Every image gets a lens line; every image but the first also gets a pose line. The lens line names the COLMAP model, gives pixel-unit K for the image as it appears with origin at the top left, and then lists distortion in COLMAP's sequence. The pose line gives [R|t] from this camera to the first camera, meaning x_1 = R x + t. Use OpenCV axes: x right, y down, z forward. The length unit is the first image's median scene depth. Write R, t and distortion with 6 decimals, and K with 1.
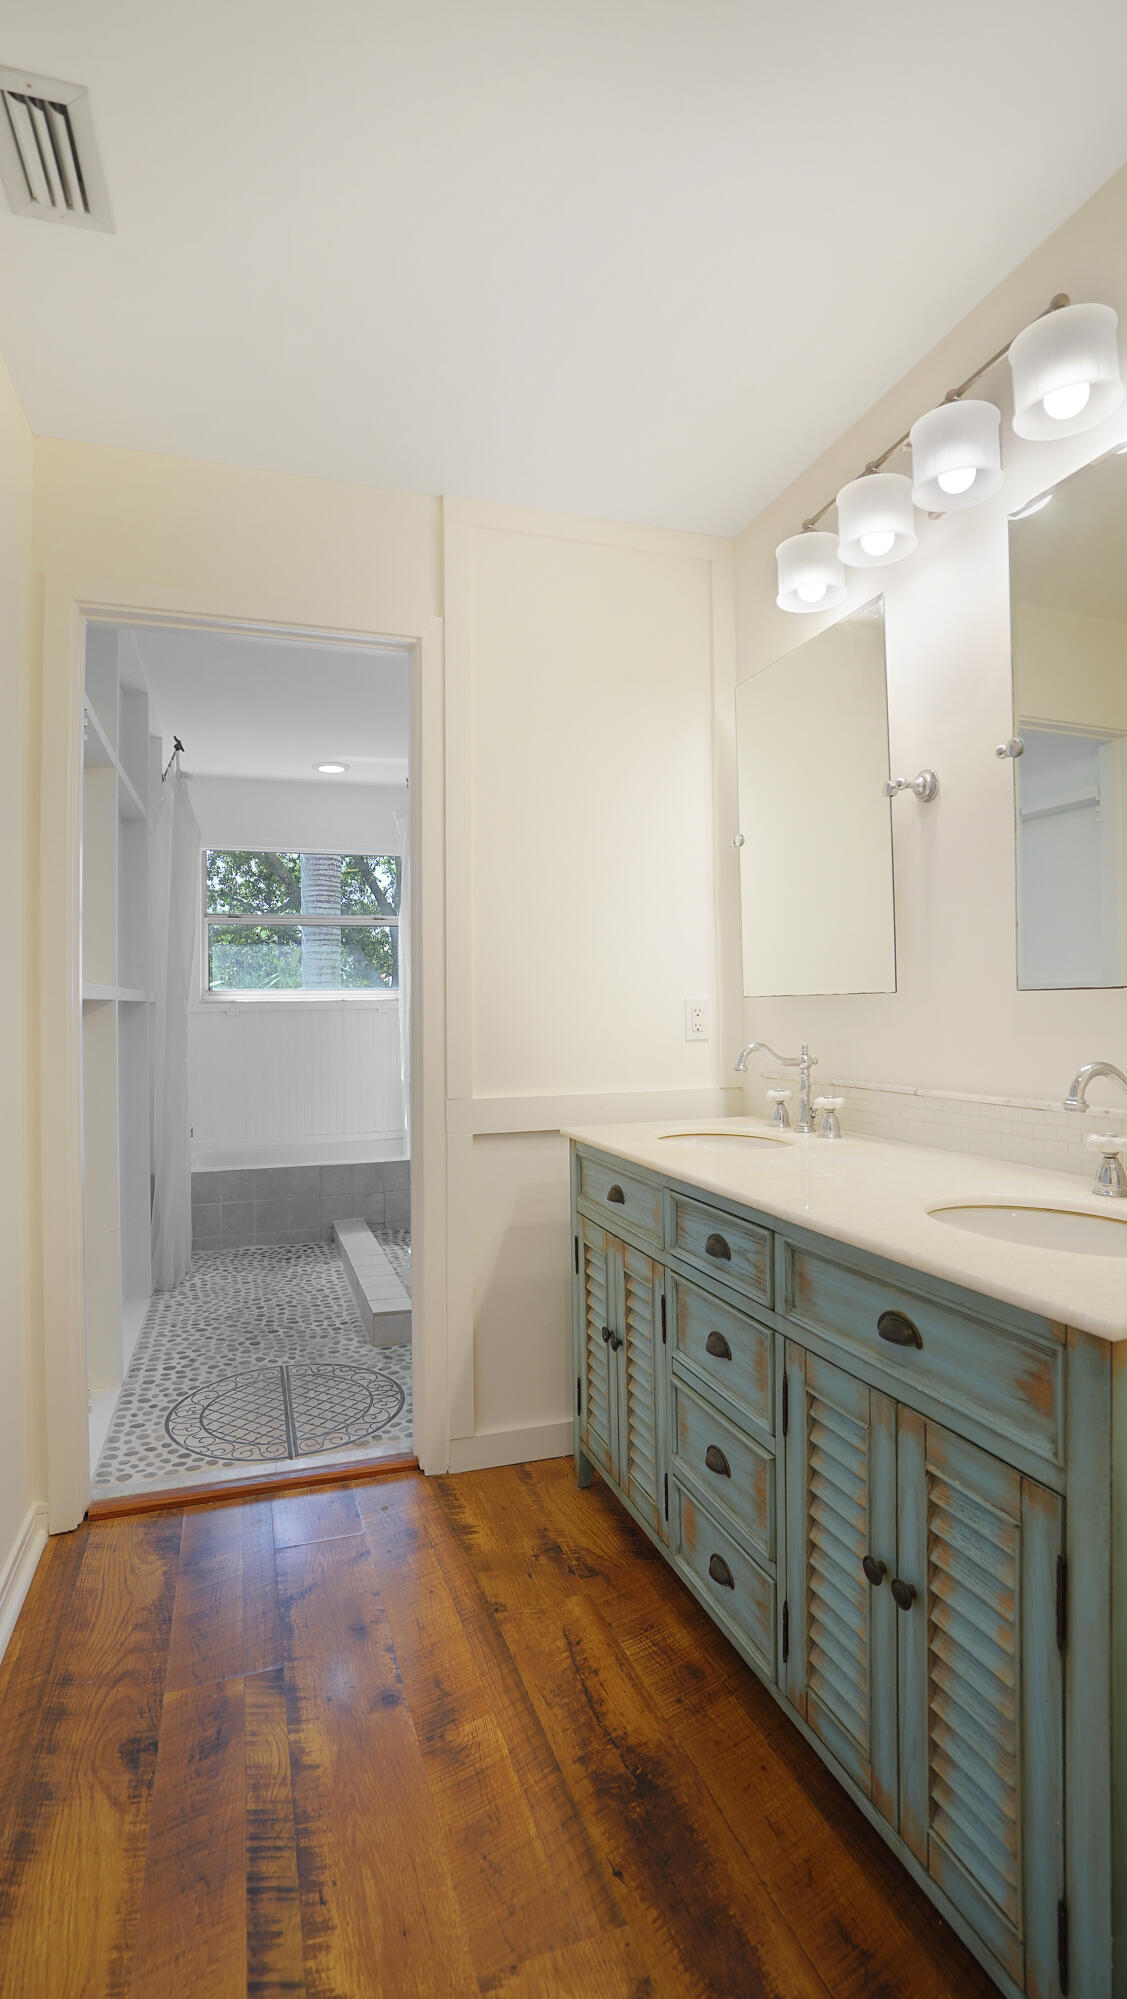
lens RADIAL K [[948.9, 0, 549.9], [0, 948.9, 988.7], [0, 0, 1]] dist [-0.048383, 0.014027]
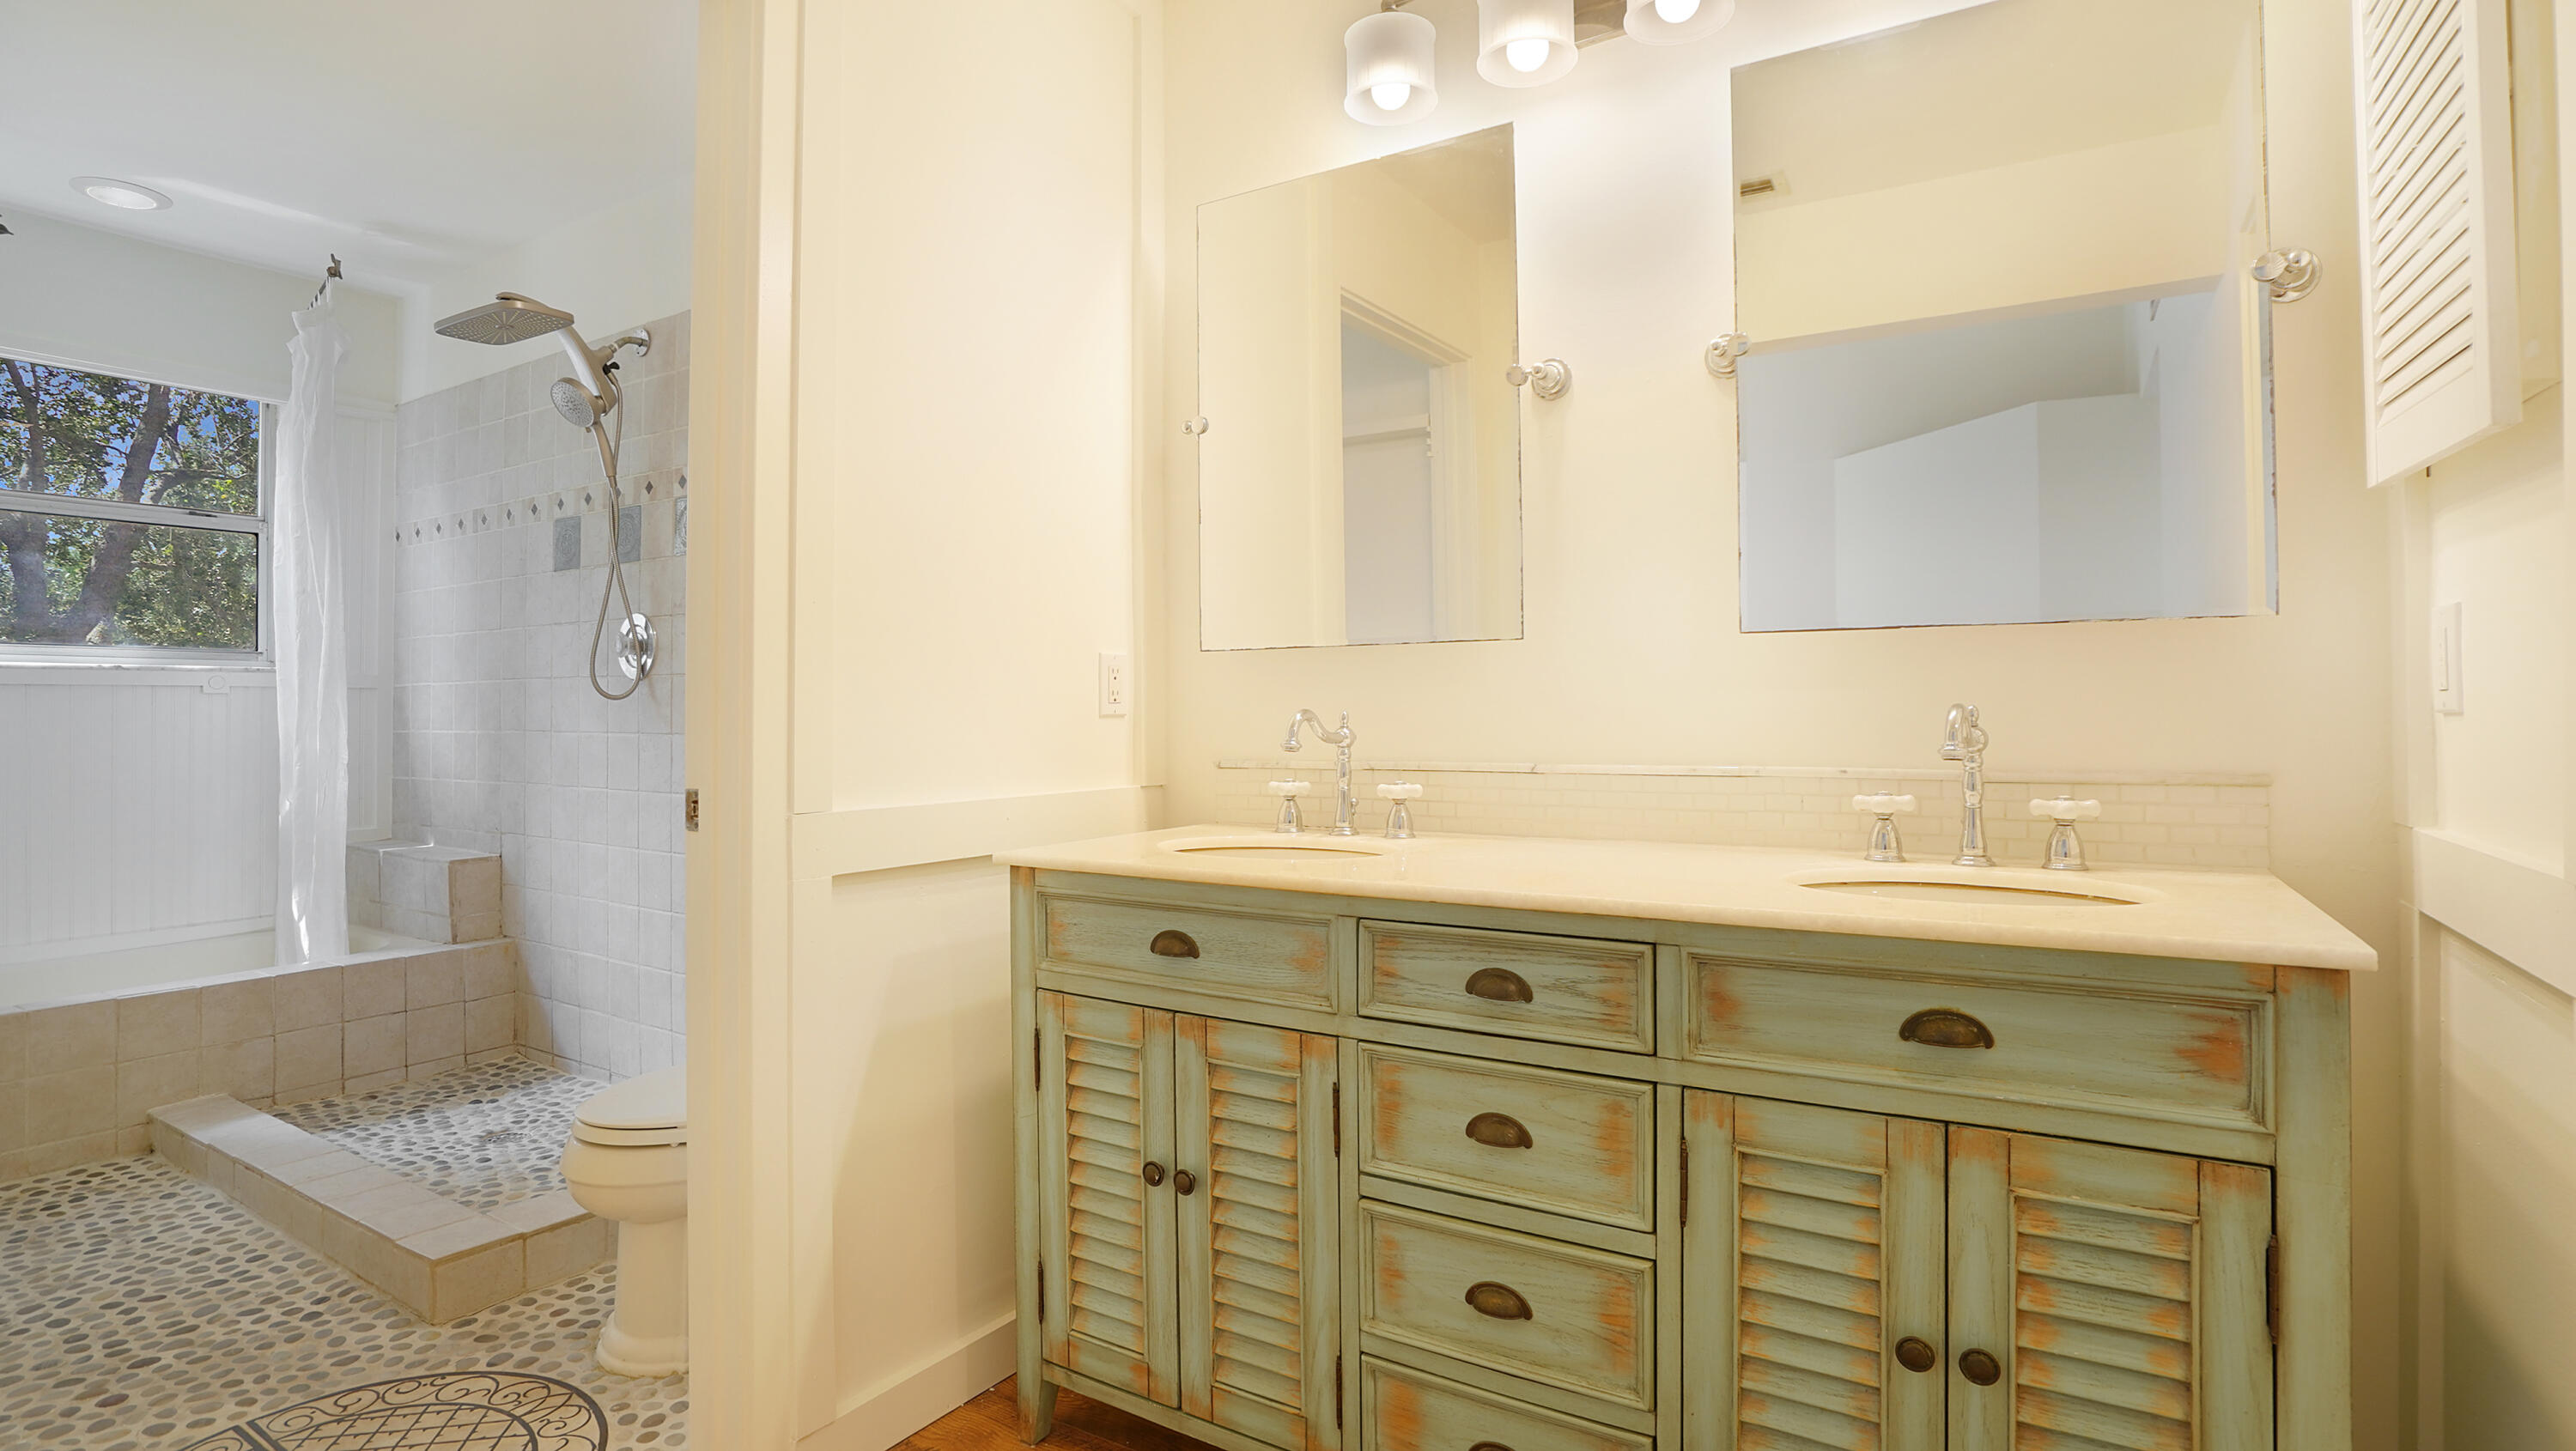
lens RADIAL K [[1222.7, 0, 1272.5], [0, 1222.7, 705.5], [0, 0, 1]] dist [-0.048383, 0.014027]
pose [[0.764654, 0.015697, 0.644250, -0.287335], [-0.017491, 0.999841, -0.003602, 0.043356], [-0.644204, -0.008514, 0.764807, 0.244275]]
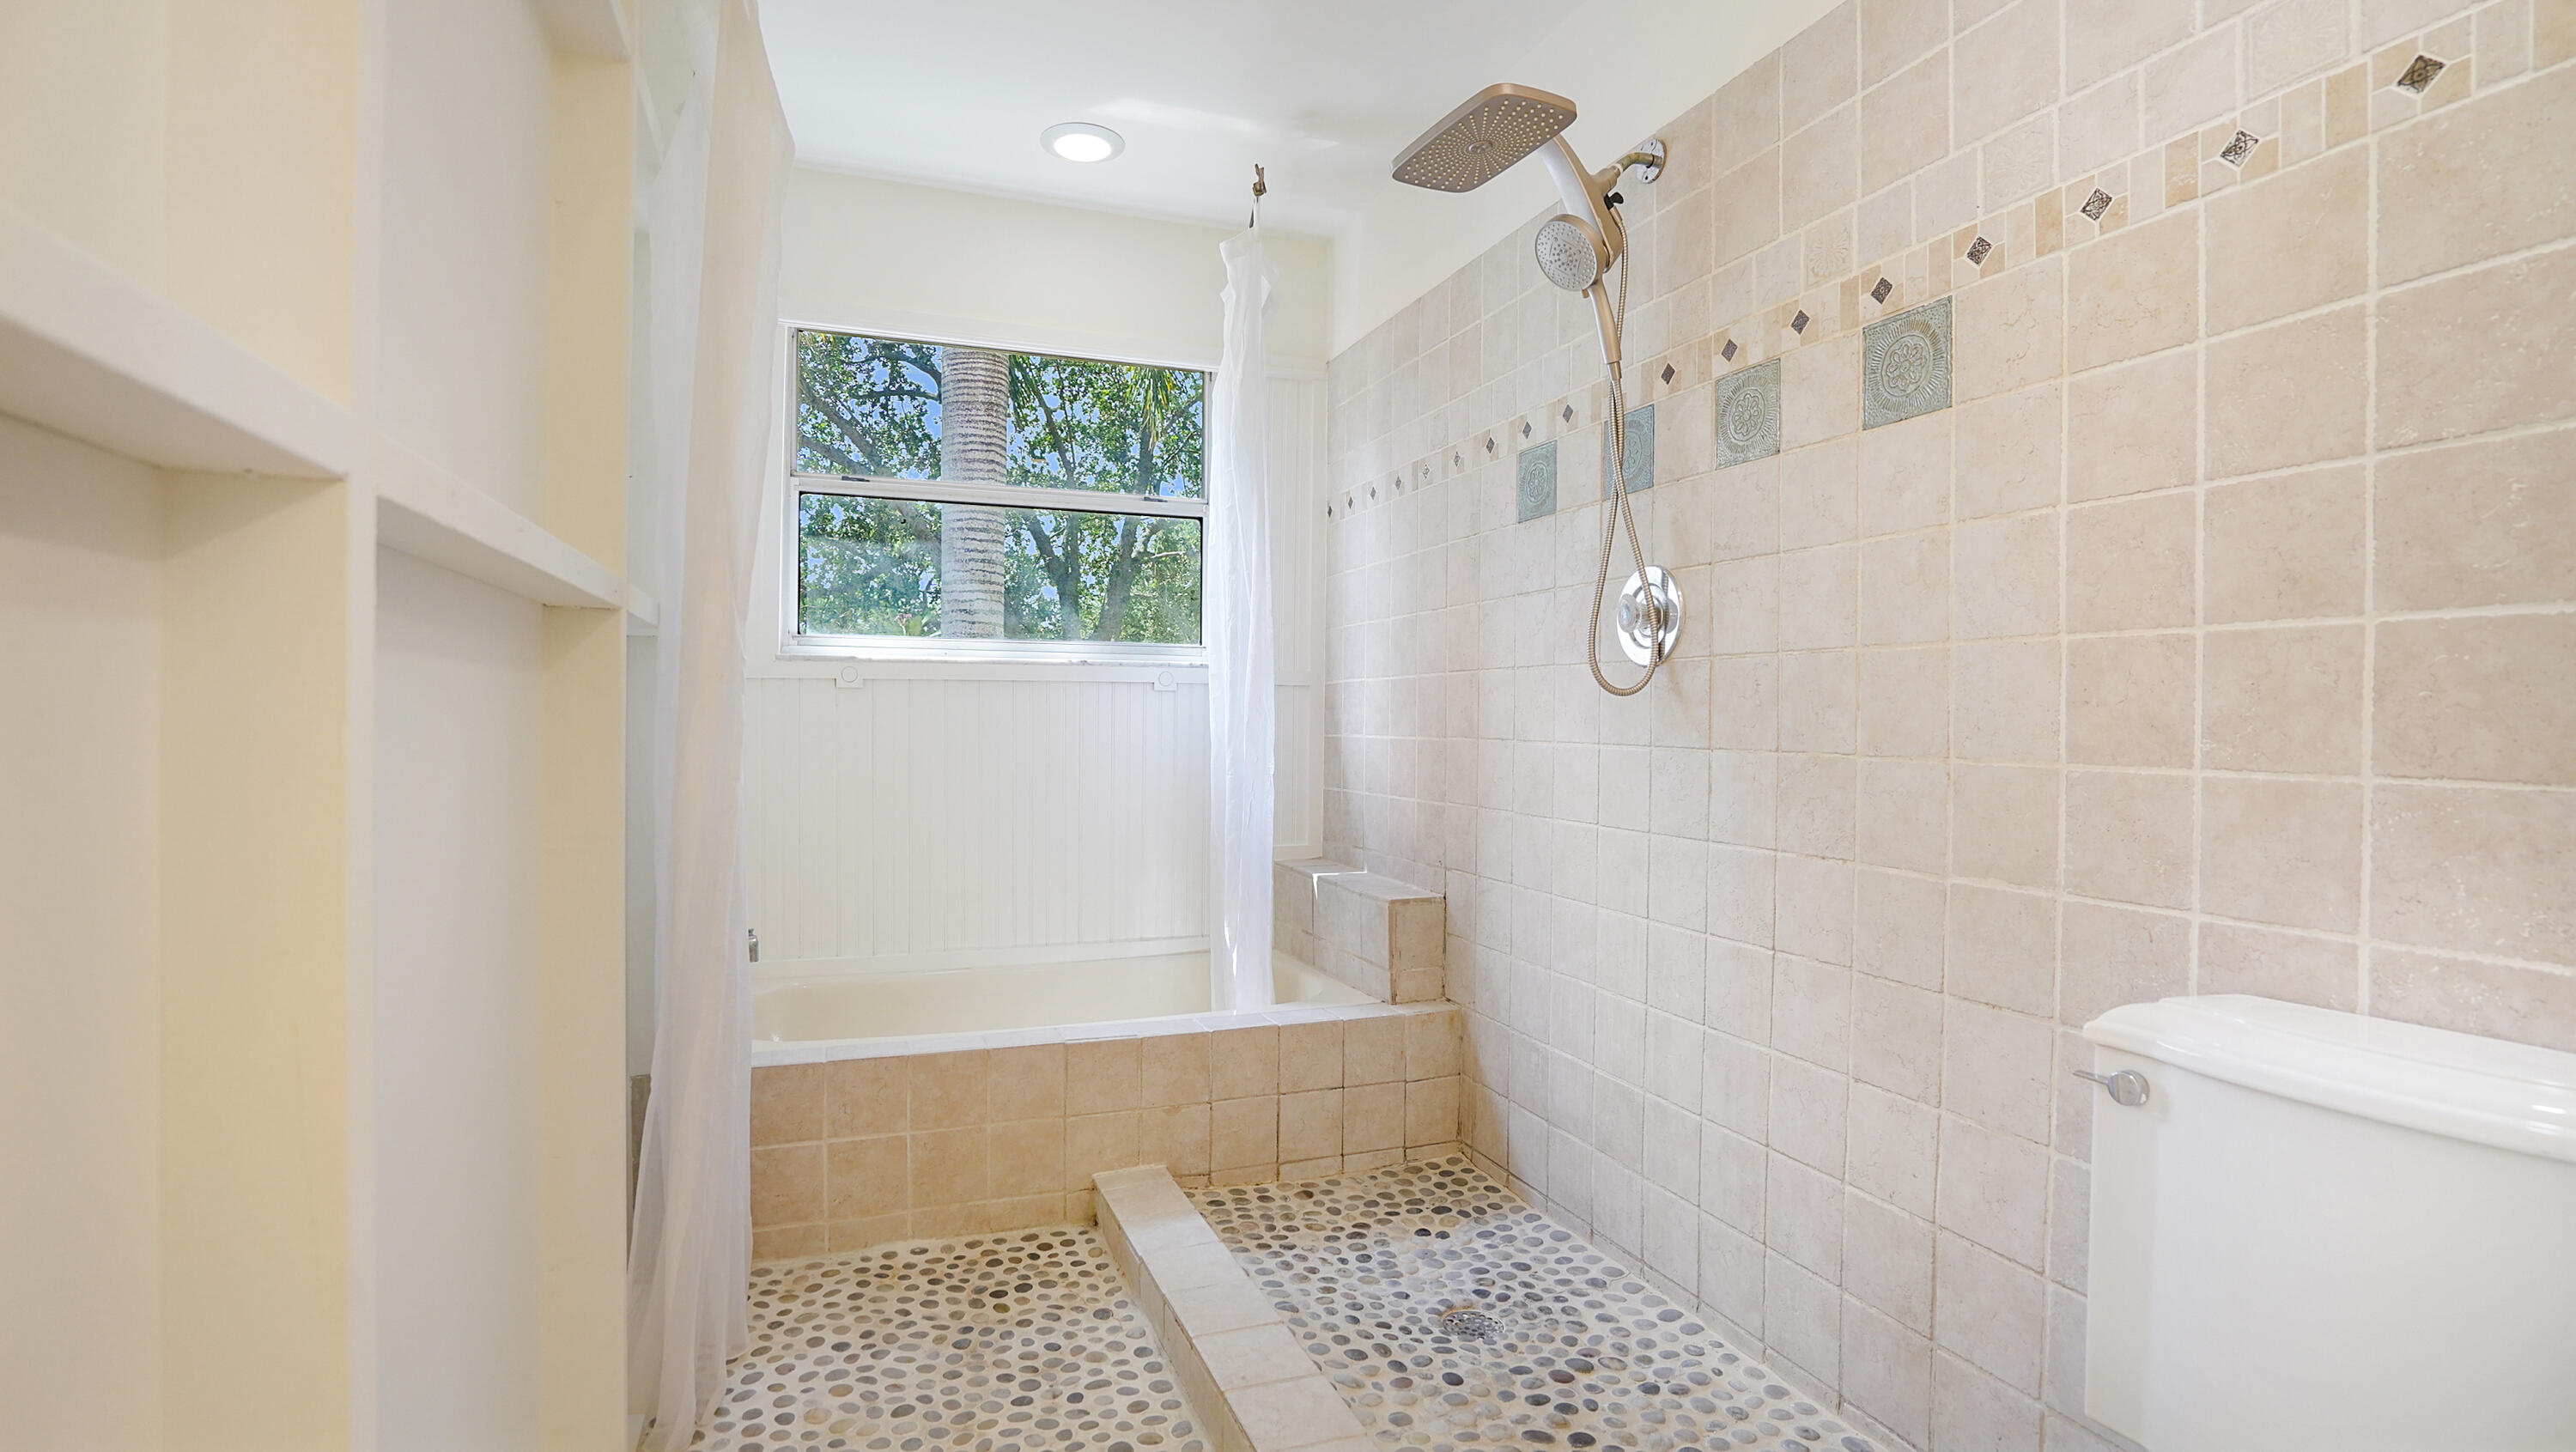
lens RADIAL K [[1186.3, 0, 1288.0], [0, 1186.3, 726.0], [0, 0, 1]] dist [-0.046582, 0.014845]
pose [[0.998141, 0.019178, 0.057844, -0.280620], [-0.020598, 0.999498, 0.024065, 0.049283], [-0.057354, -0.025212, 0.998036, 0.750083]]
